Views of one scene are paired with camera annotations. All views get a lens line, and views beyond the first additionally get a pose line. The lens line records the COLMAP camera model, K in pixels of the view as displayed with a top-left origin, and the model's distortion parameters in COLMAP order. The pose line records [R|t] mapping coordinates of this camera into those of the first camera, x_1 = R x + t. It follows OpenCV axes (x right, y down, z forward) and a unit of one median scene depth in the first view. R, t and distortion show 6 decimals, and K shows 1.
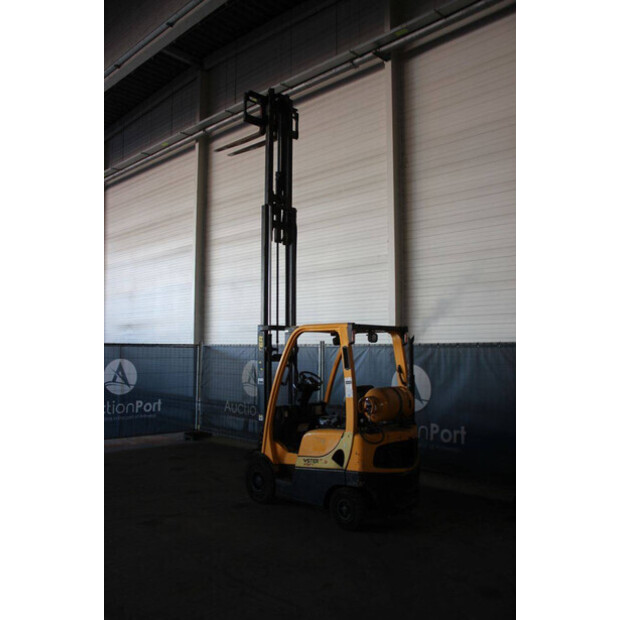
lens RADIAL K [[566.4, 0, 308.2], [0, 566.4, 298.6], [0, 0, 1]] dist [-0.079174, 0.000000]
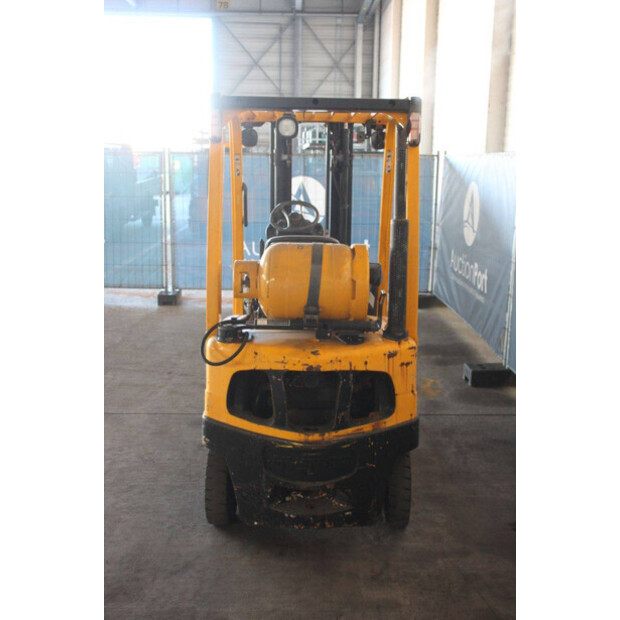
lens RADIAL K [[763.2, 0, 309.6], [0, 763.2, 308.0], [0, 0, 1]] dist [-0.003101, 0.000000]
pose [[0.722267, 0.133884, -0.678532, 0.488573], [0.050818, 0.968159, 0.245125, 0.056479], [0.689745, -0.211527, 0.692466, 0.533317]]
